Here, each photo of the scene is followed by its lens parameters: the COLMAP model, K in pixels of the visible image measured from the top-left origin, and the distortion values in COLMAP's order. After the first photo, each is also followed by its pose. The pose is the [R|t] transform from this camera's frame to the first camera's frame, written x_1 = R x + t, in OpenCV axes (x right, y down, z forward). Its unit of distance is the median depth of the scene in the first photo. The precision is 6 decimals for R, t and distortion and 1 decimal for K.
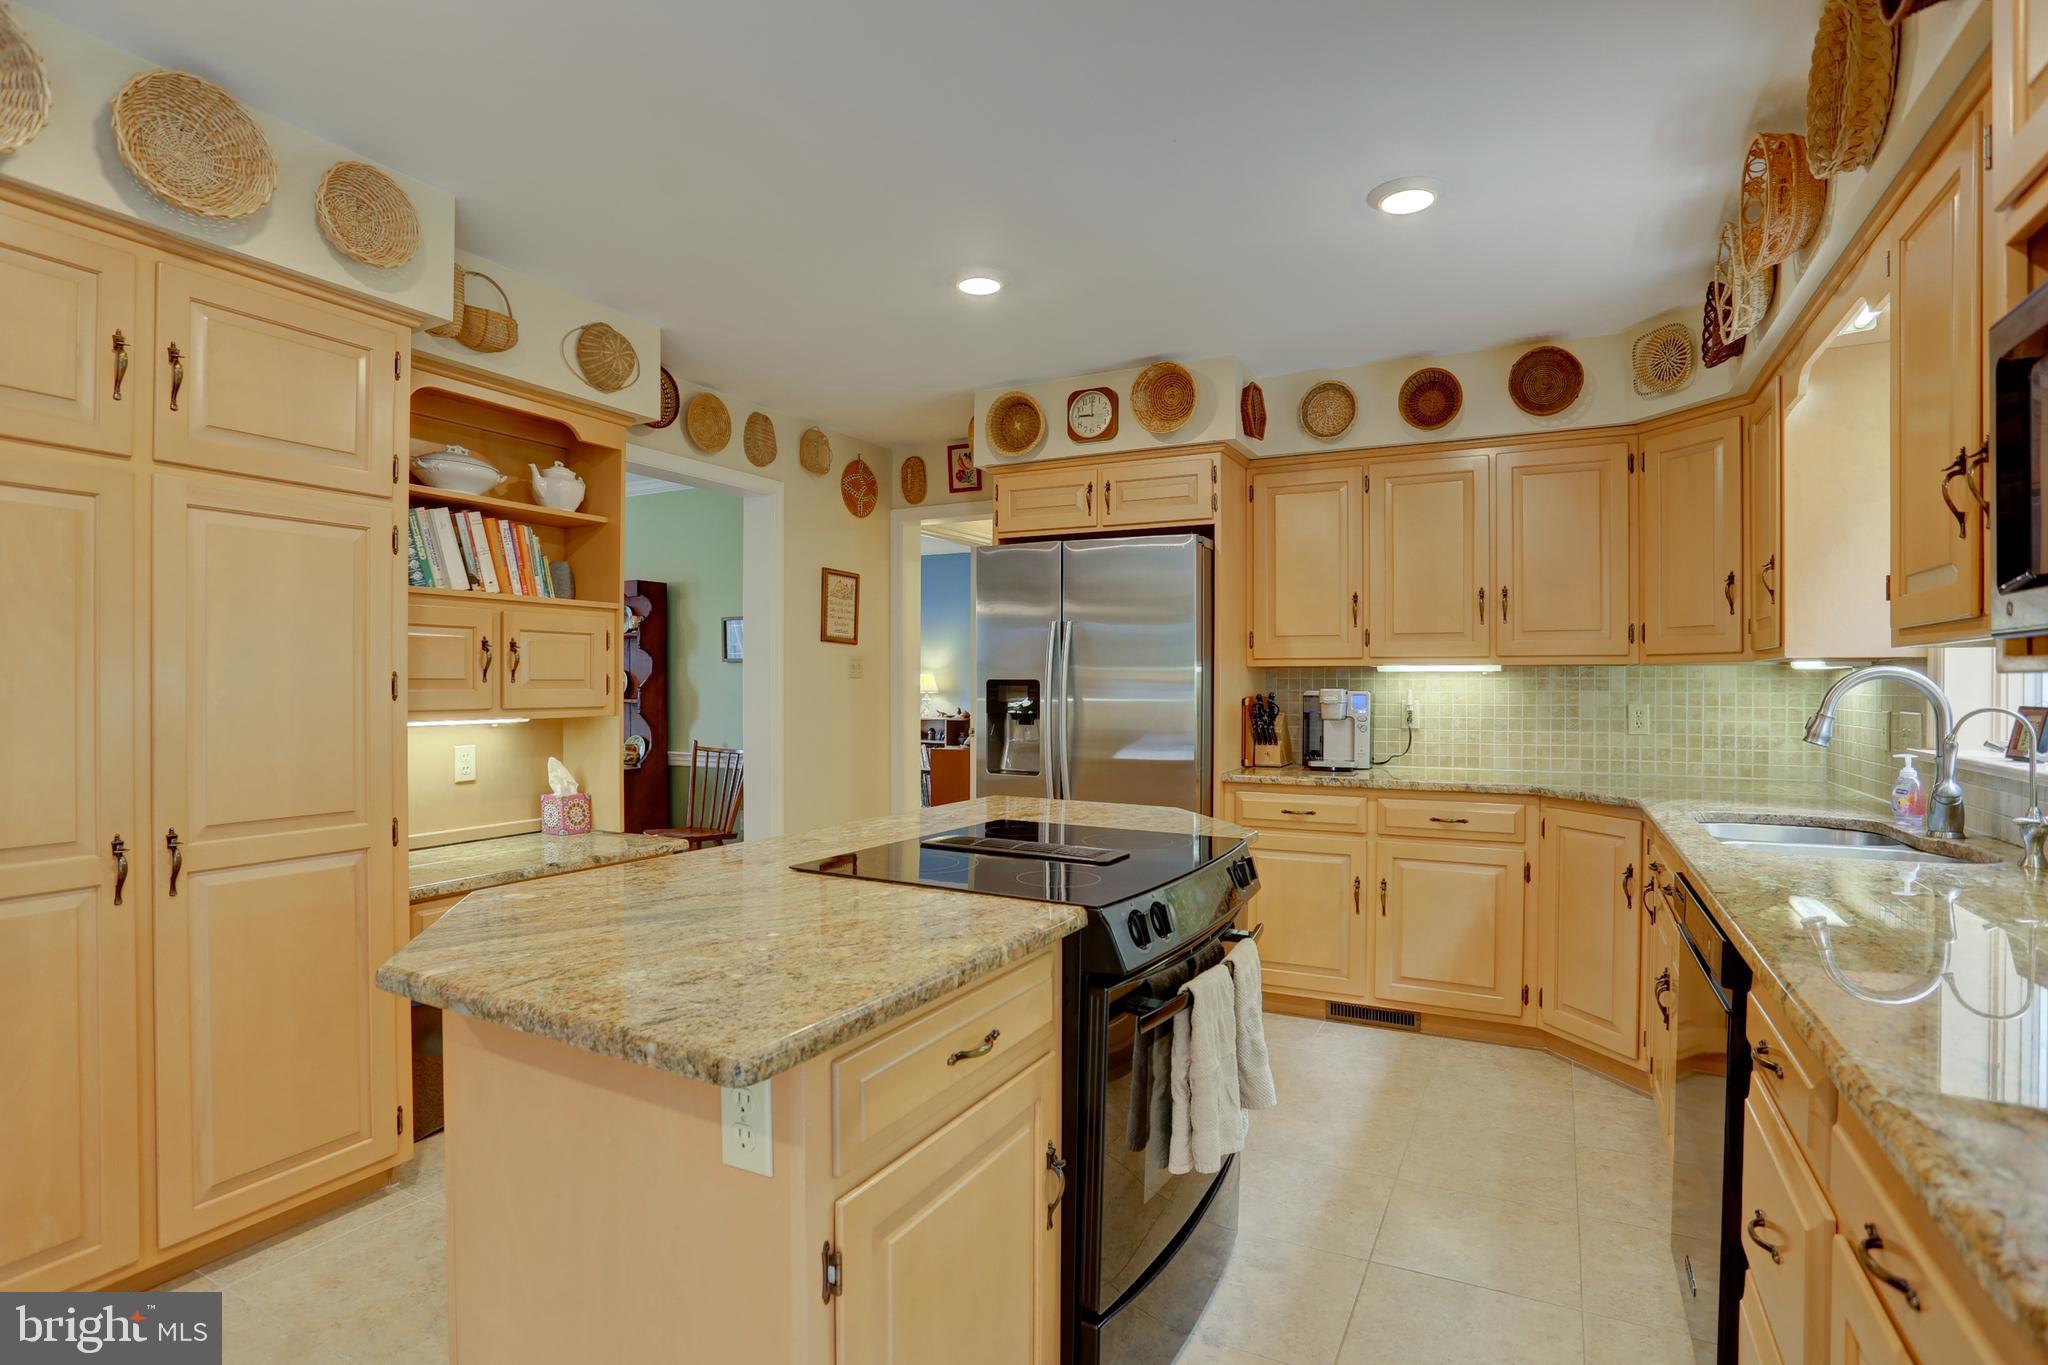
lens RADIAL K [[1022.5, 0, 1030.6], [0, 1022.5, 683.1], [0, 0, 1]] dist [-0.091794, 0.053633]
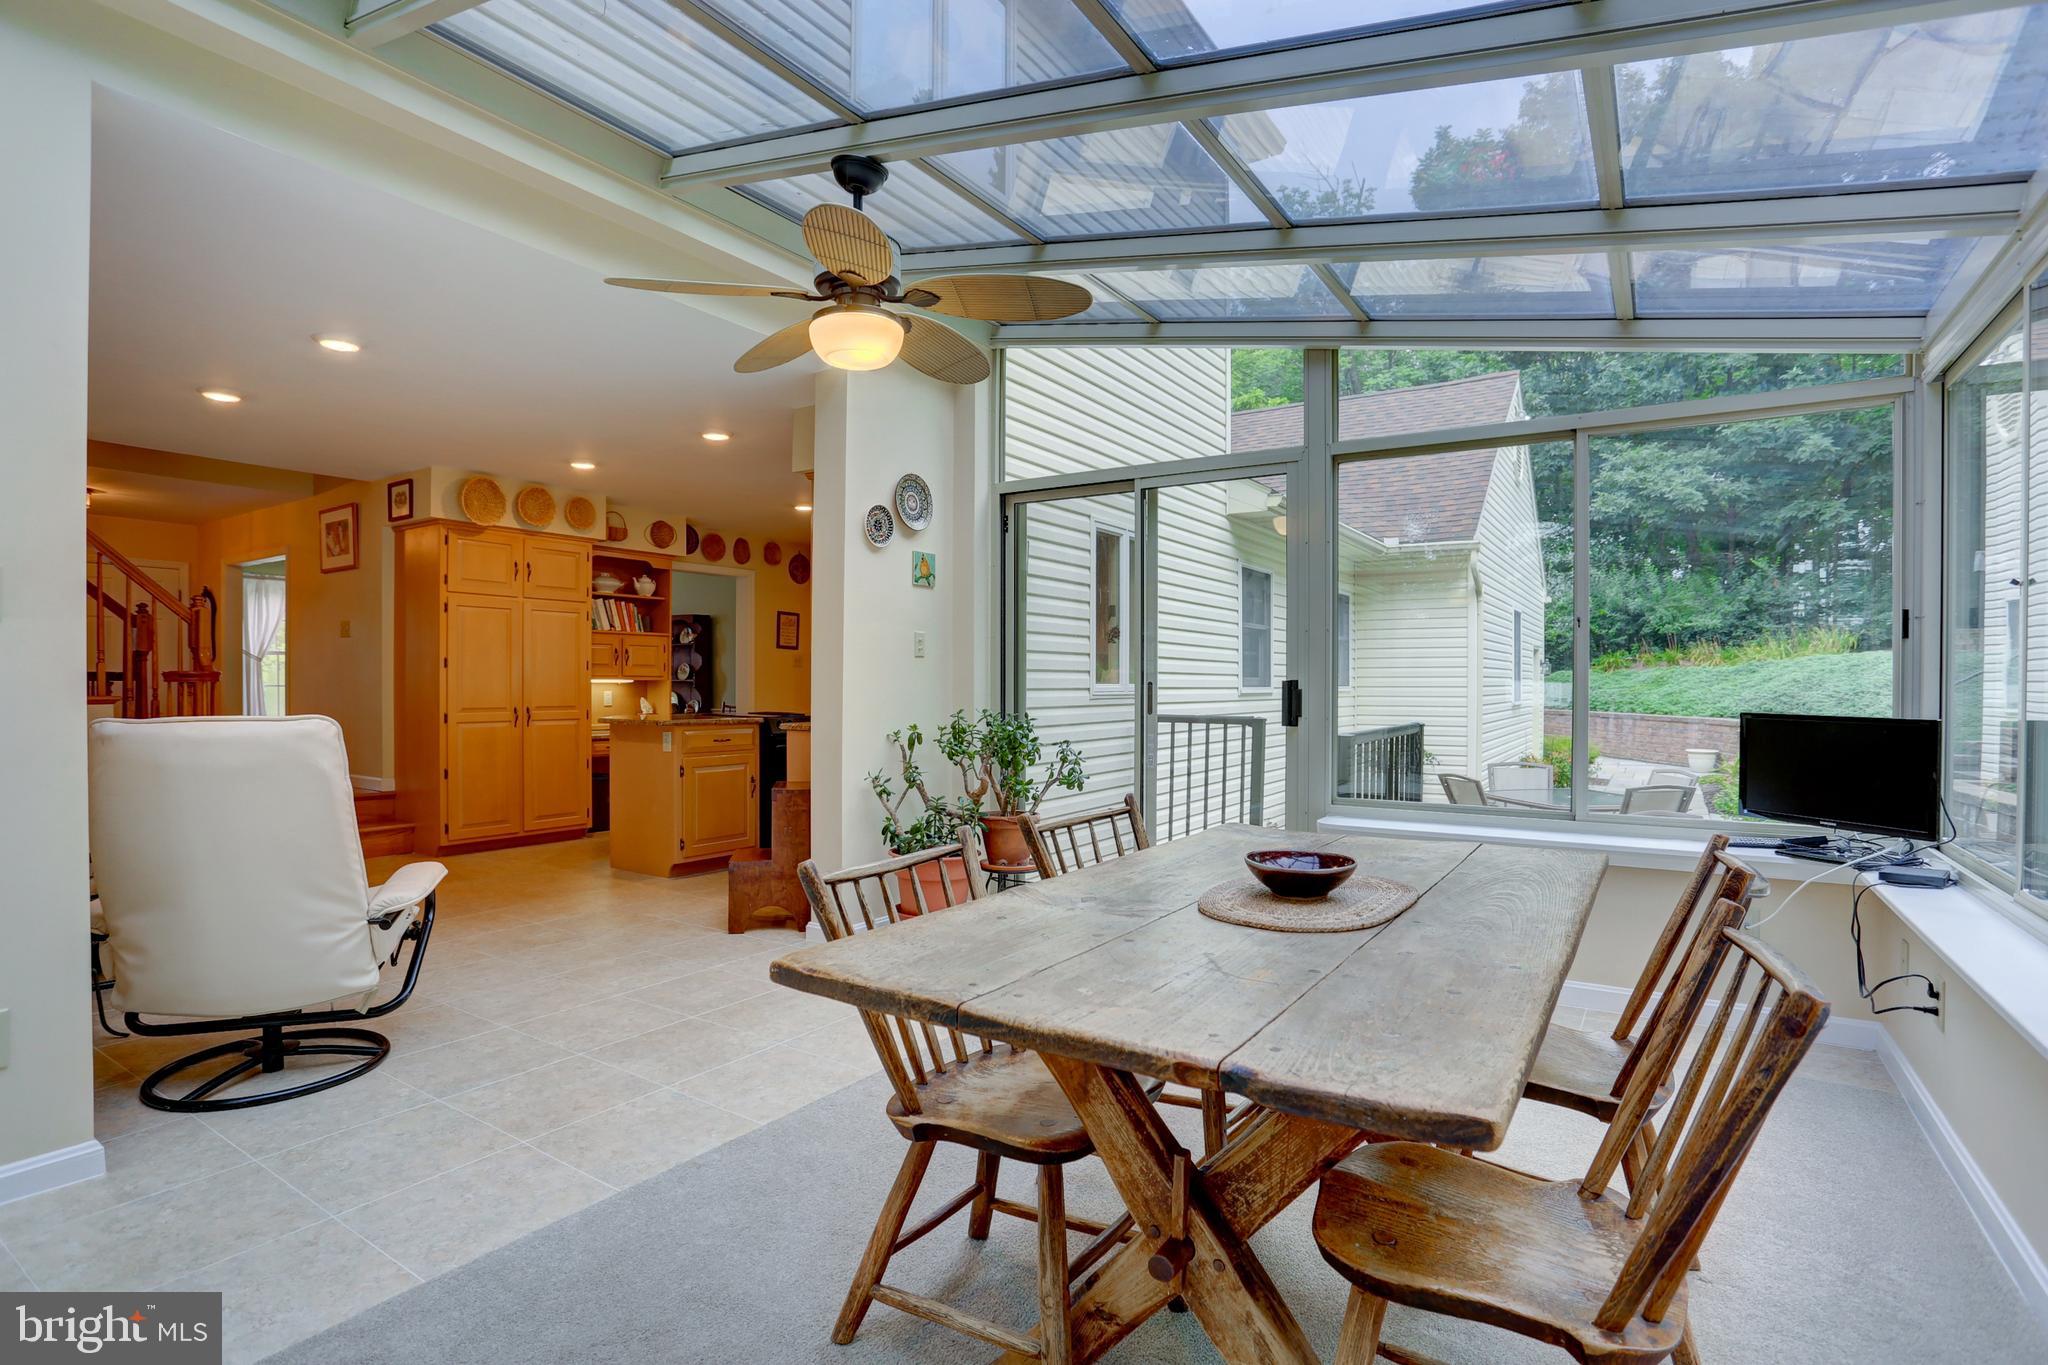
lens RADIAL K [[1003.2, 0, 1027.4], [0, 1003.2, 688.0], [0, 0, 1]] dist [-0.084340, 0.043279]
pose [[0.995205, 0.001708, -0.097793, 0.660641], [-0.001413, 0.999994, 0.003082, 0.041657], [0.097798, -0.002929, 0.995202, -1.250680]]
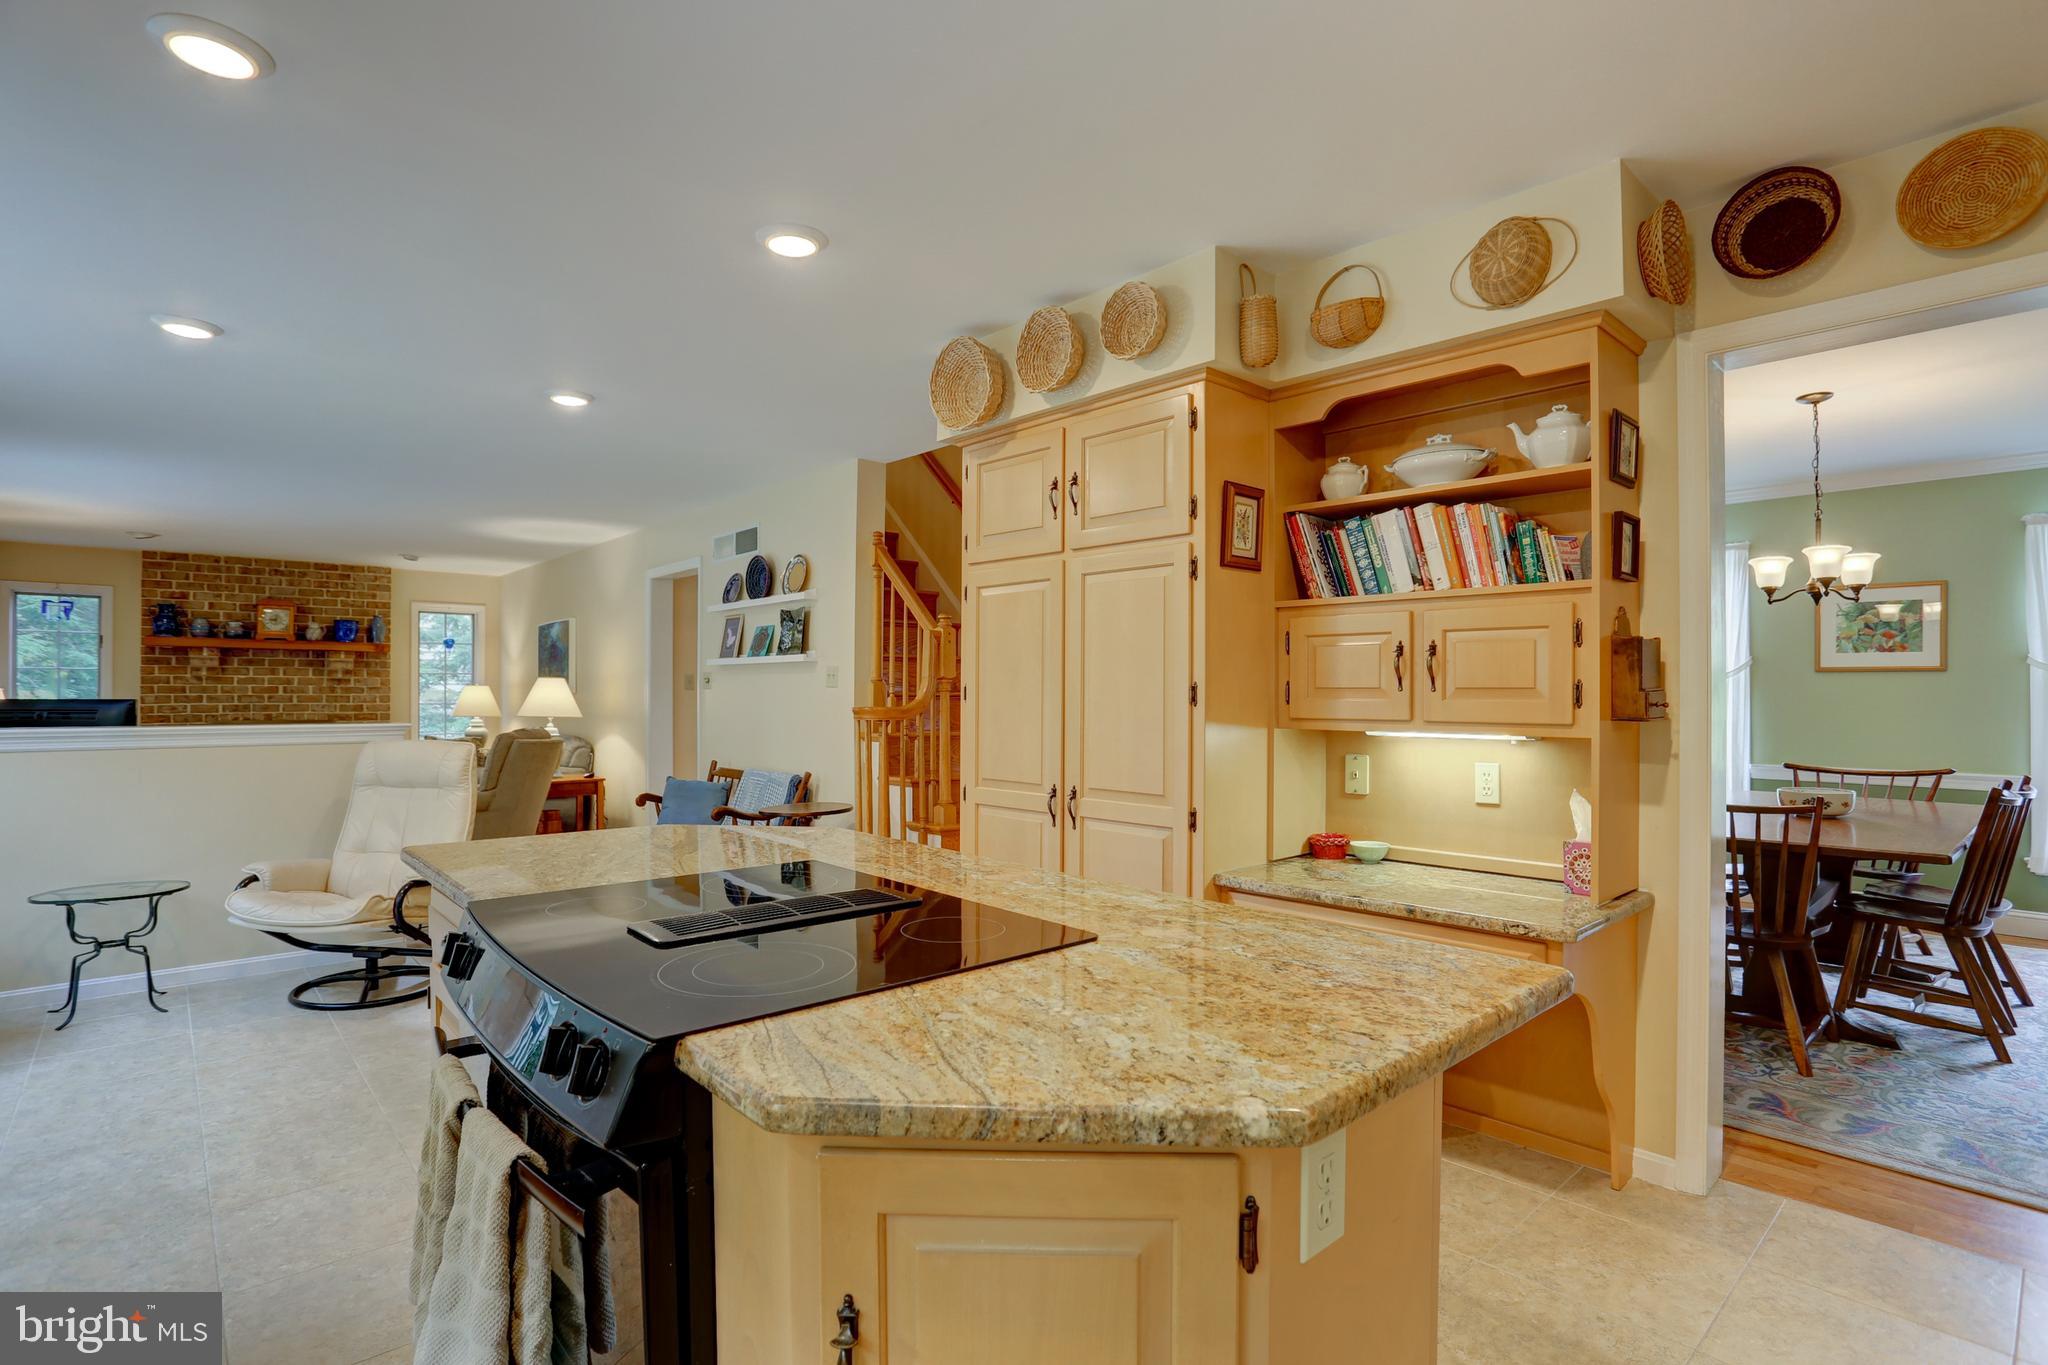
lens RADIAL K [[1010.4, 0, 1040.9], [0, 1010.4, 691.2], [0, 0, 1]] dist [-0.080560, 0.034716]
pose [[-0.342546, -0.004396, -0.939491, 0.361468], [-0.002882, 0.999989, -0.003628, 0.002938], [0.939497, 0.001465, -0.342555, 0.853043]]
